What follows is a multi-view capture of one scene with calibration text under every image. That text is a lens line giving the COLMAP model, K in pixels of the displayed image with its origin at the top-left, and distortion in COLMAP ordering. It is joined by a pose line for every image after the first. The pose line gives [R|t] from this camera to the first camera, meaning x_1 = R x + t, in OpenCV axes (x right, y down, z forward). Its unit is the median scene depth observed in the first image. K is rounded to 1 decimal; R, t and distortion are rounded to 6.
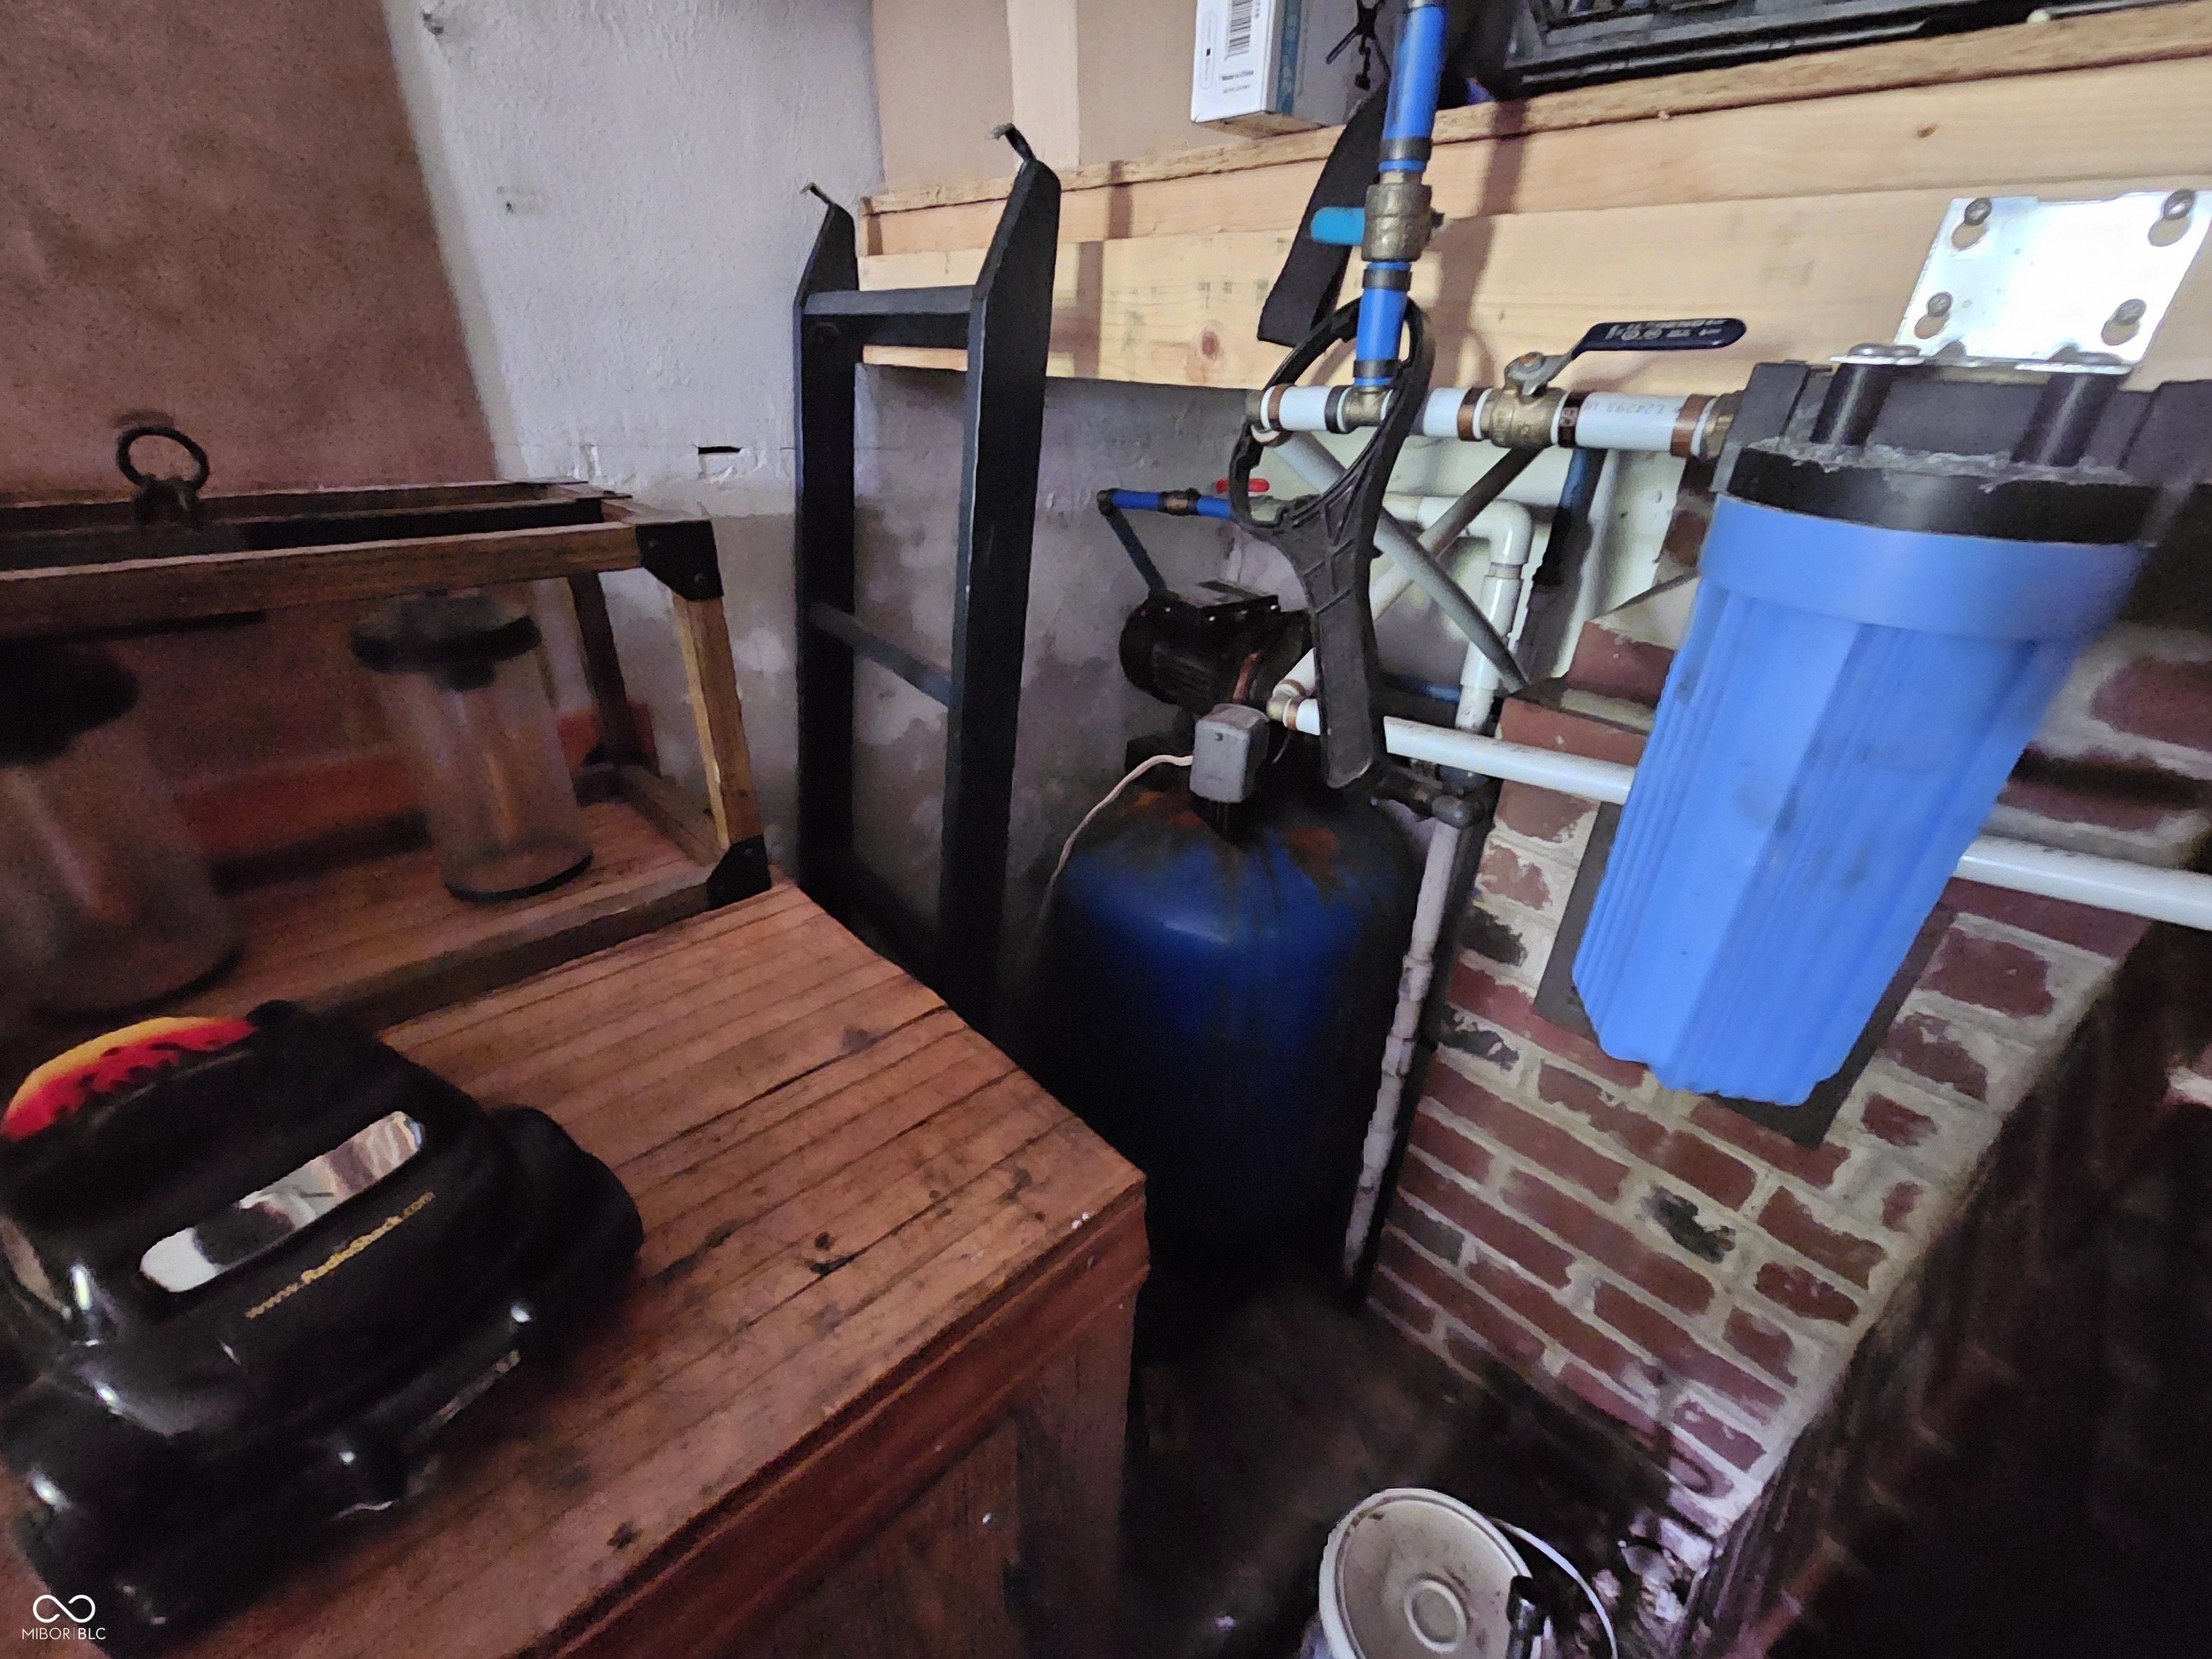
lens RADIAL K [[906.3, 0, 1112.6], [0, 906.3, 845.3], [0, 0, 1]] dist [-0.000012, 0.000138]
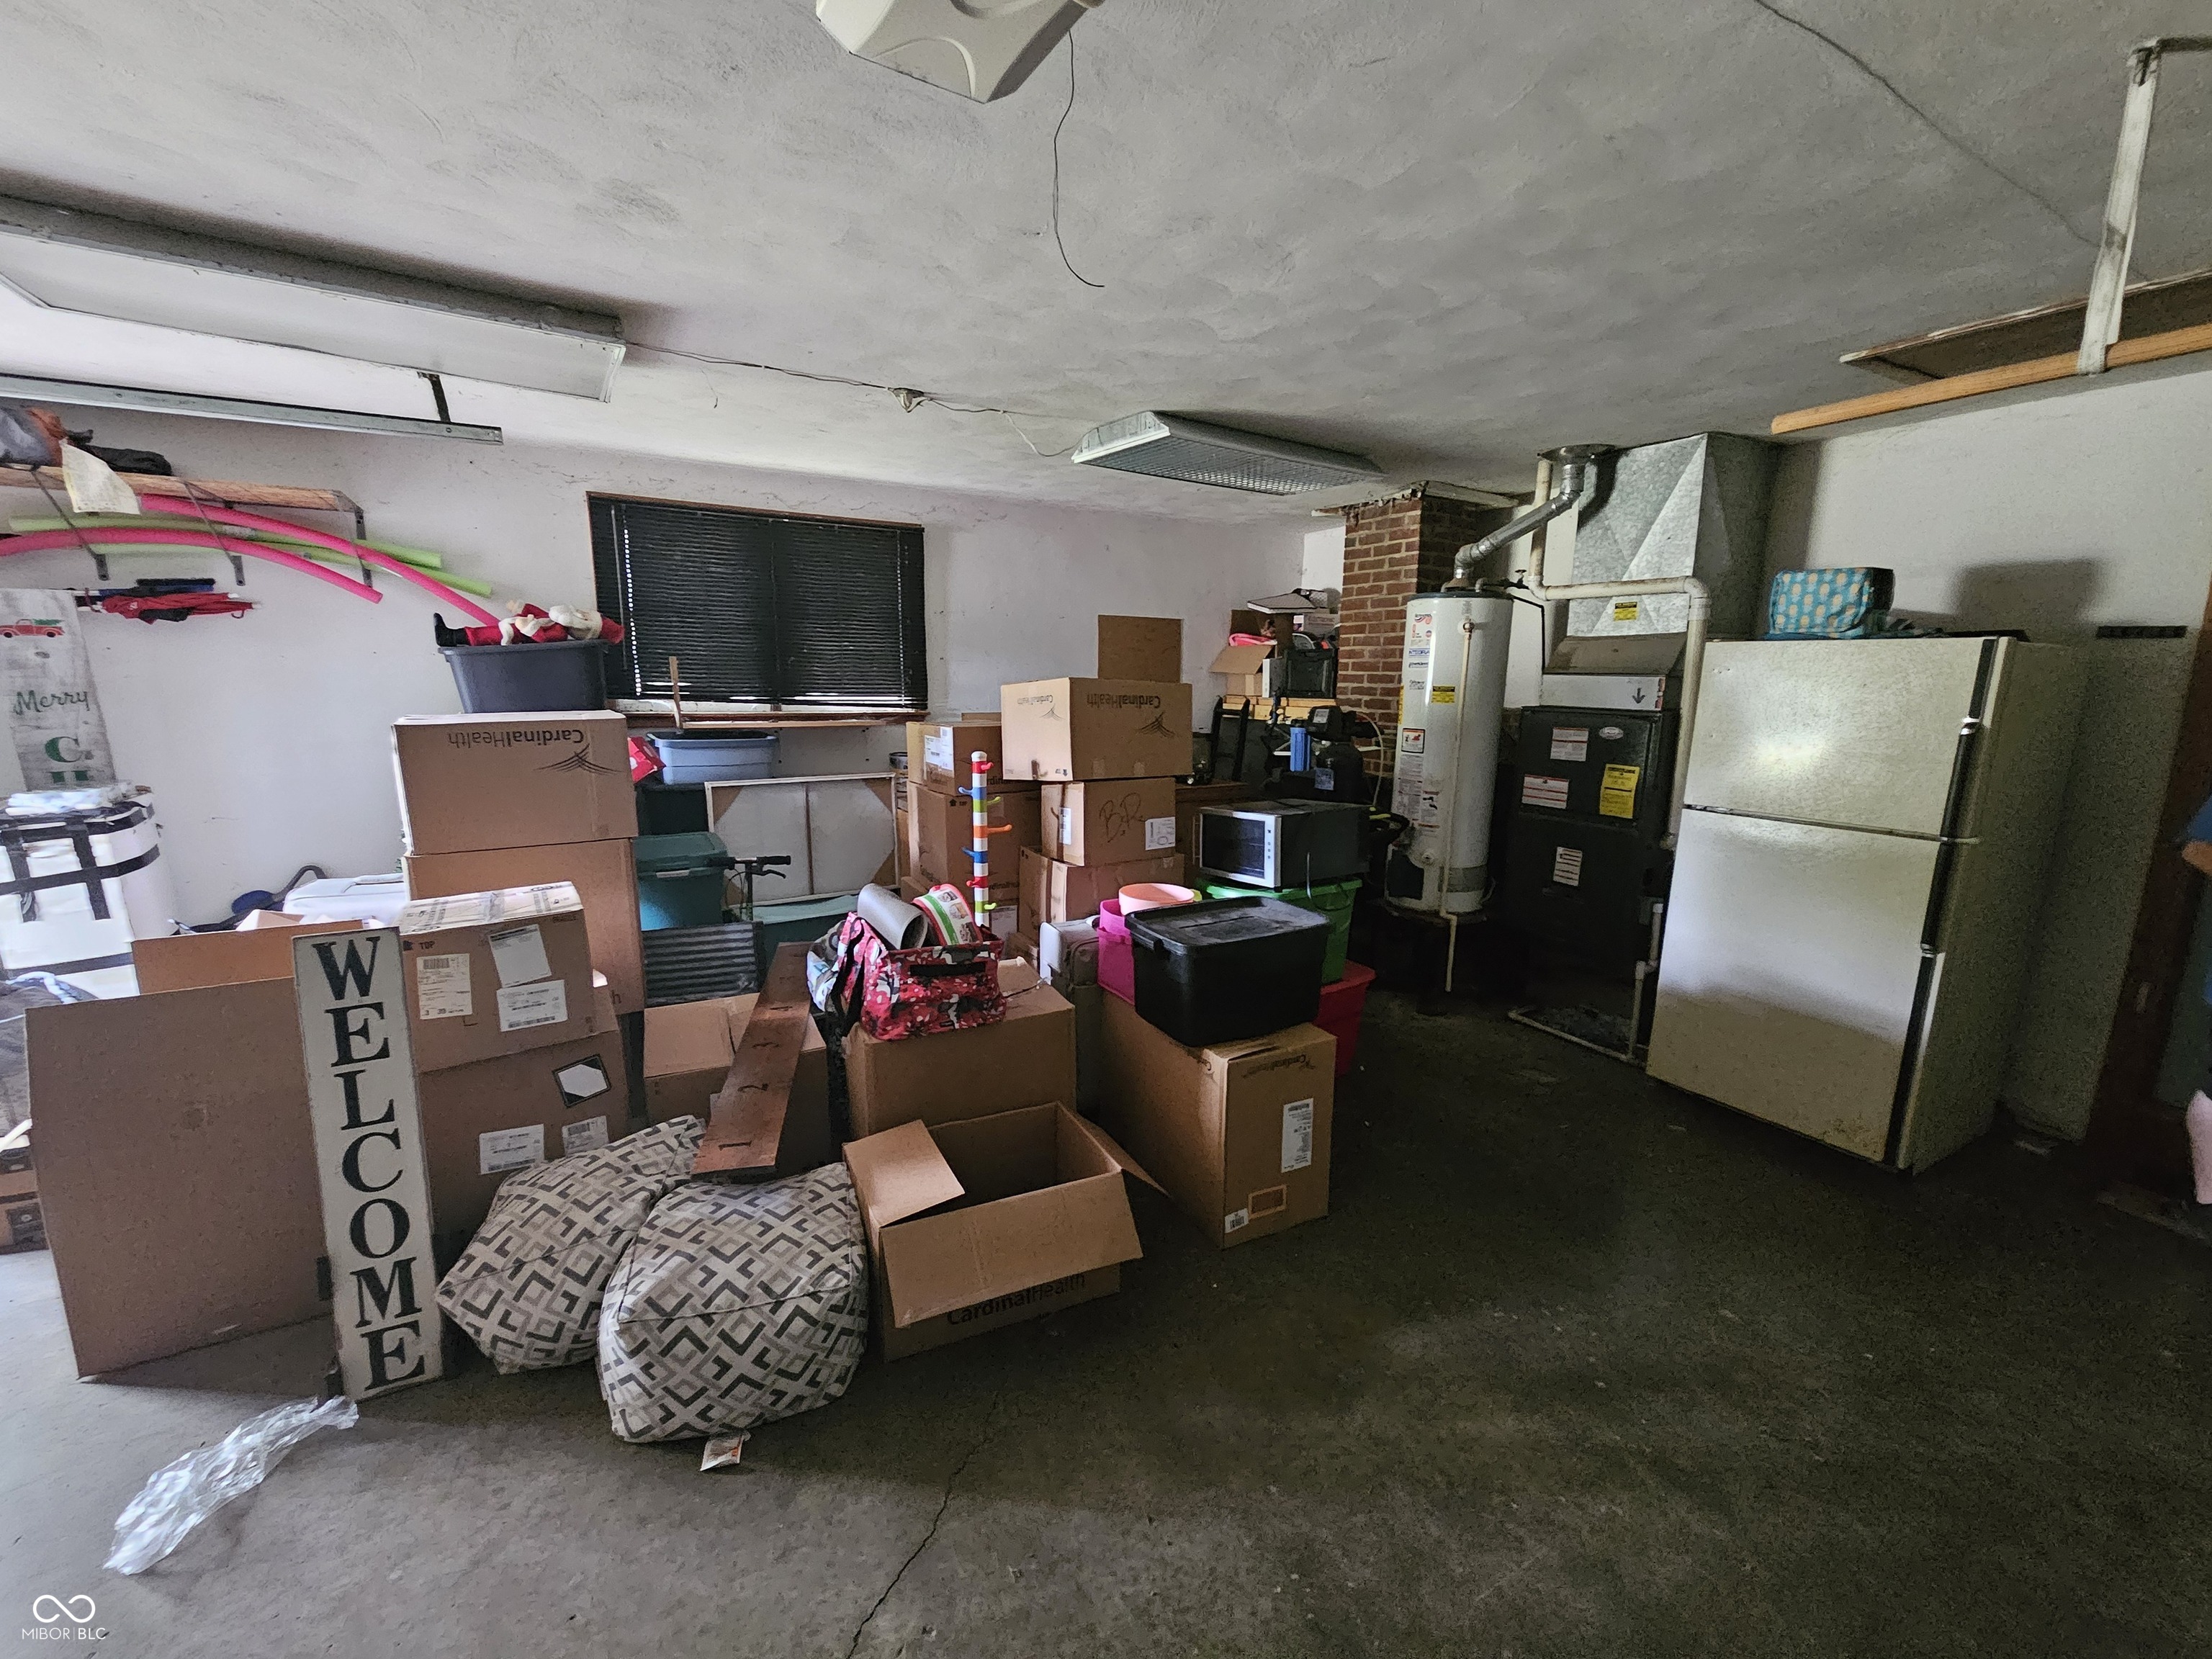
lens RADIAL K [[906.3, 0, 1093.4], [0, 906.3, 844.0], [0, 0, 1]] dist [-0.000012, 0.000138]
pose [[0.961548, 0.015126, -0.274220, 0.849988], [-0.101243, 0.947684, -0.302731, 3.188514], [0.255295, 0.318853, 0.912775, -6.498782]]
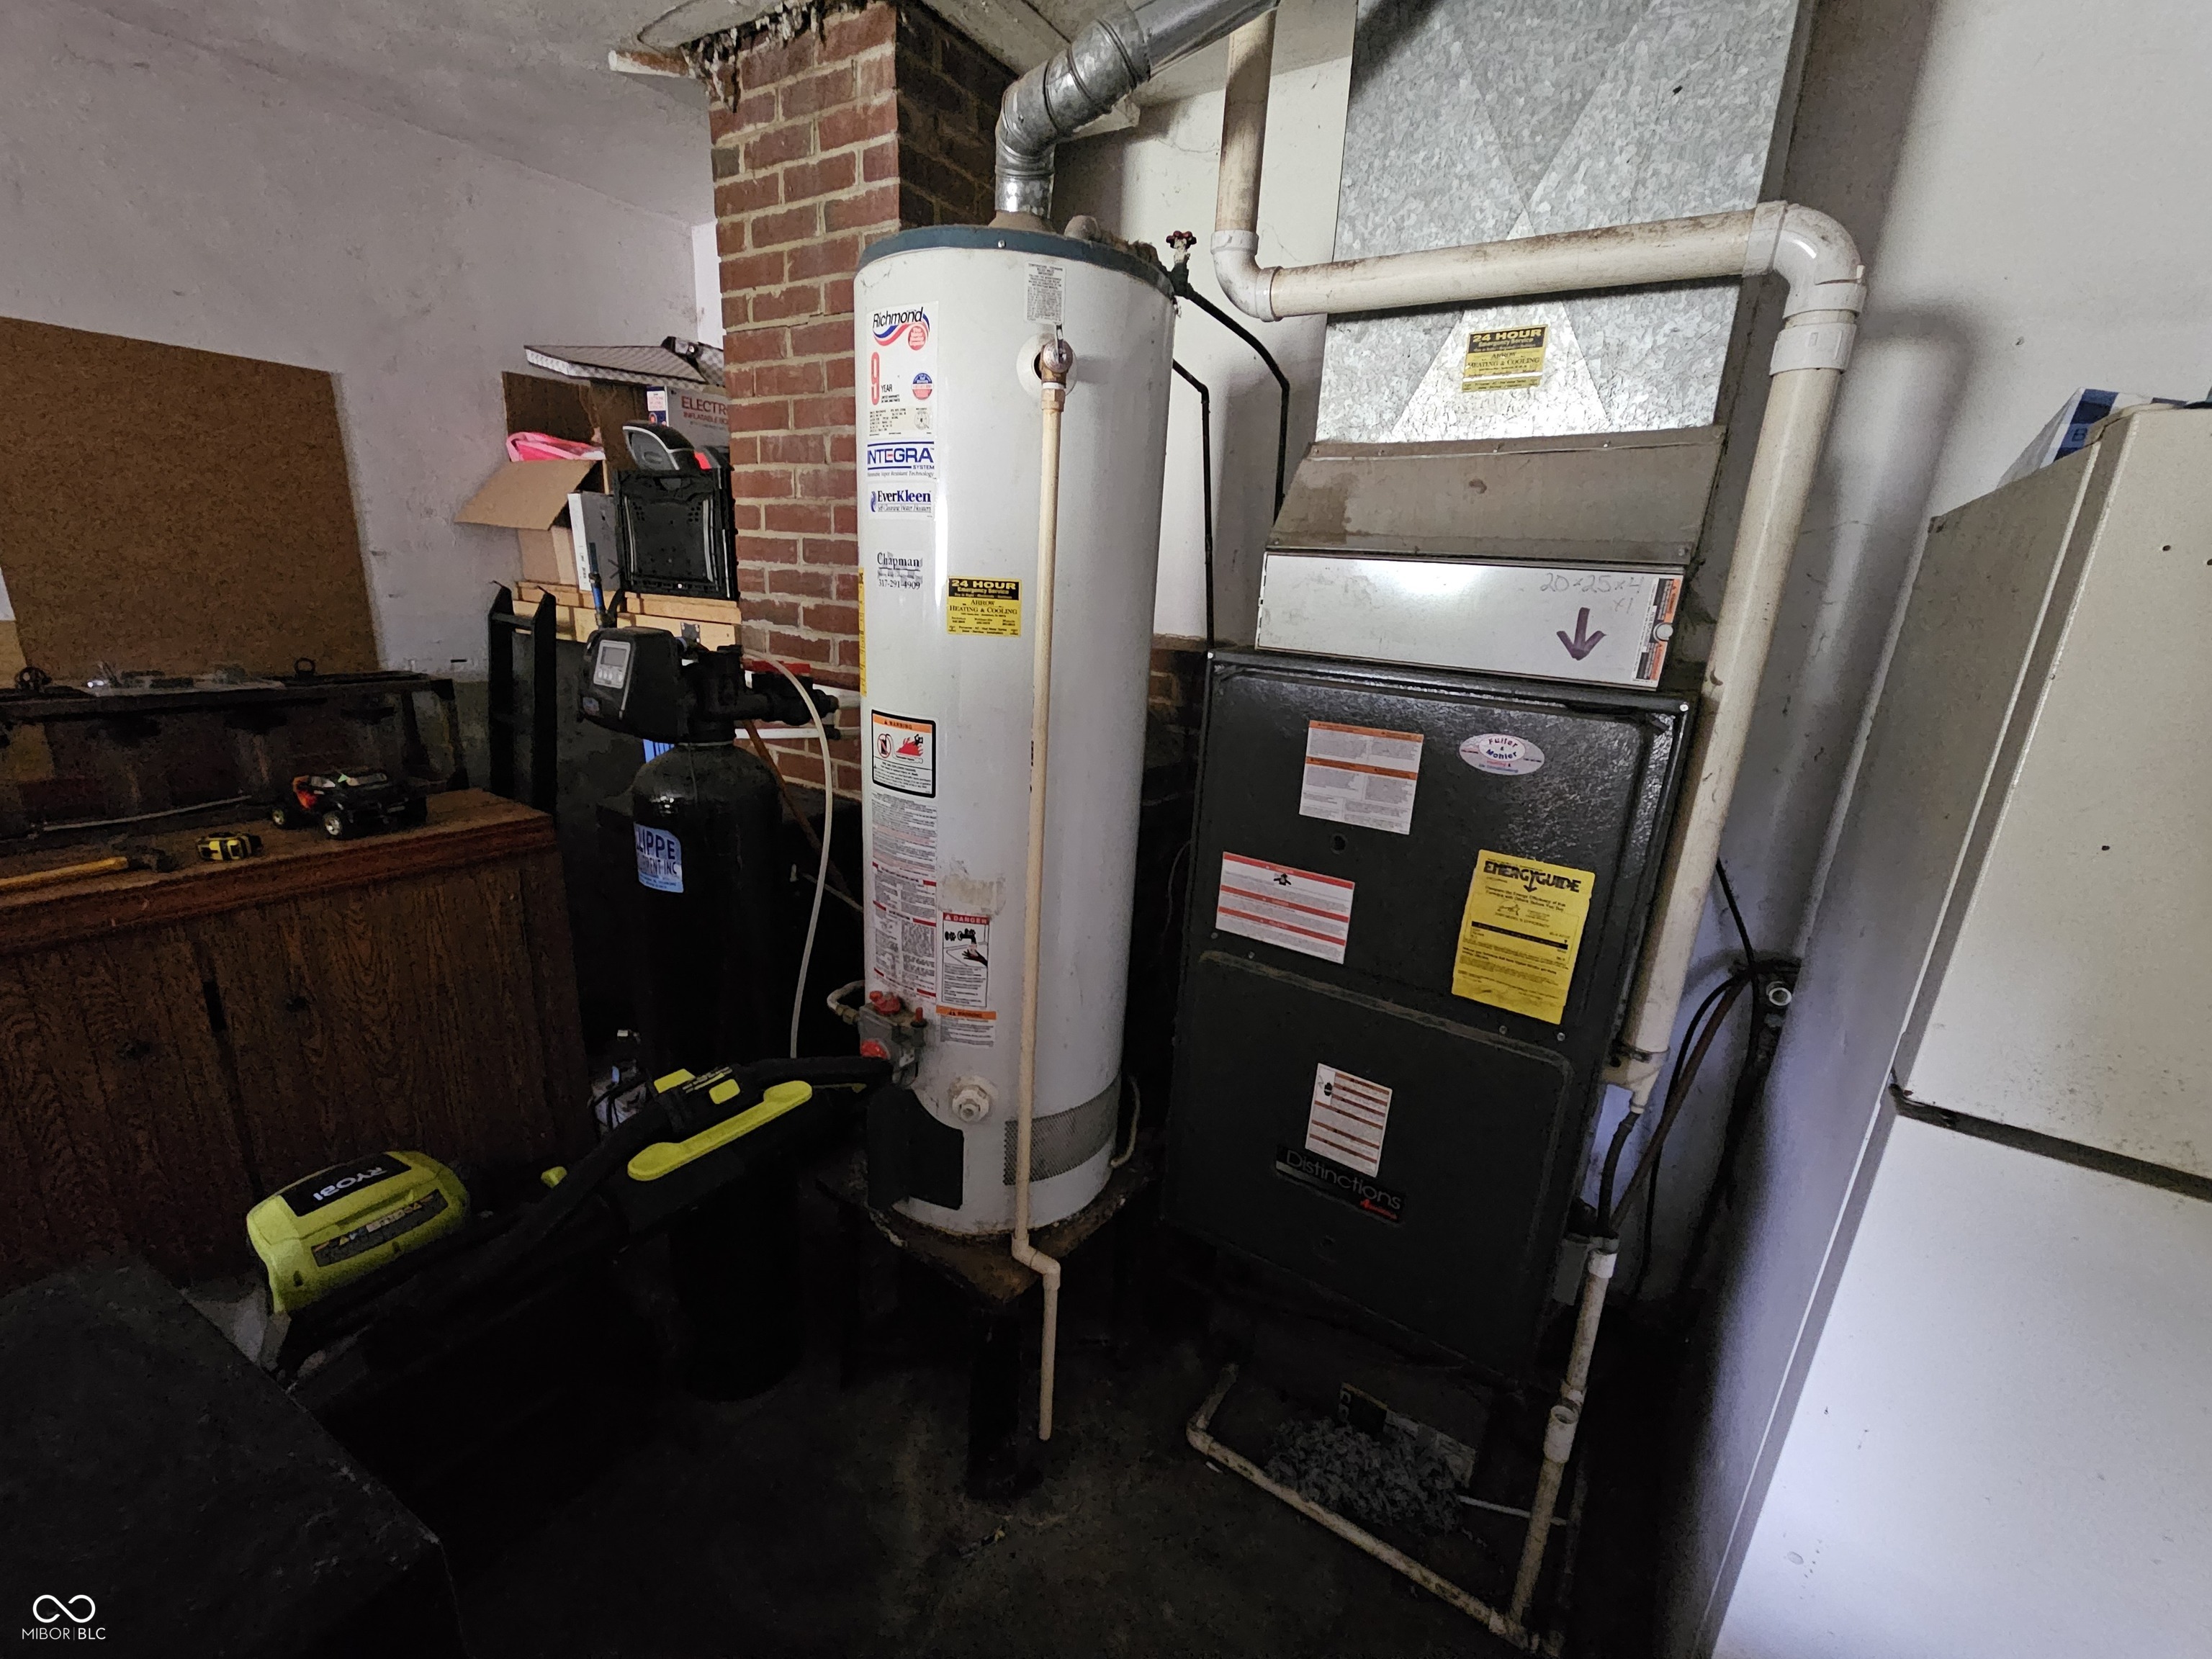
lens RADIAL K [[906.3, 0, 1107.9], [0, 906.3, 837.3], [0, 0, 1]] dist [-0.000012, 0.000138]
pose [[0.980027, -0.048125, 0.192954, 1.273891], [0.087312, 0.975884, -0.200066, 1.103441], [-0.178673, 0.212917, 0.960595, -2.561773]]
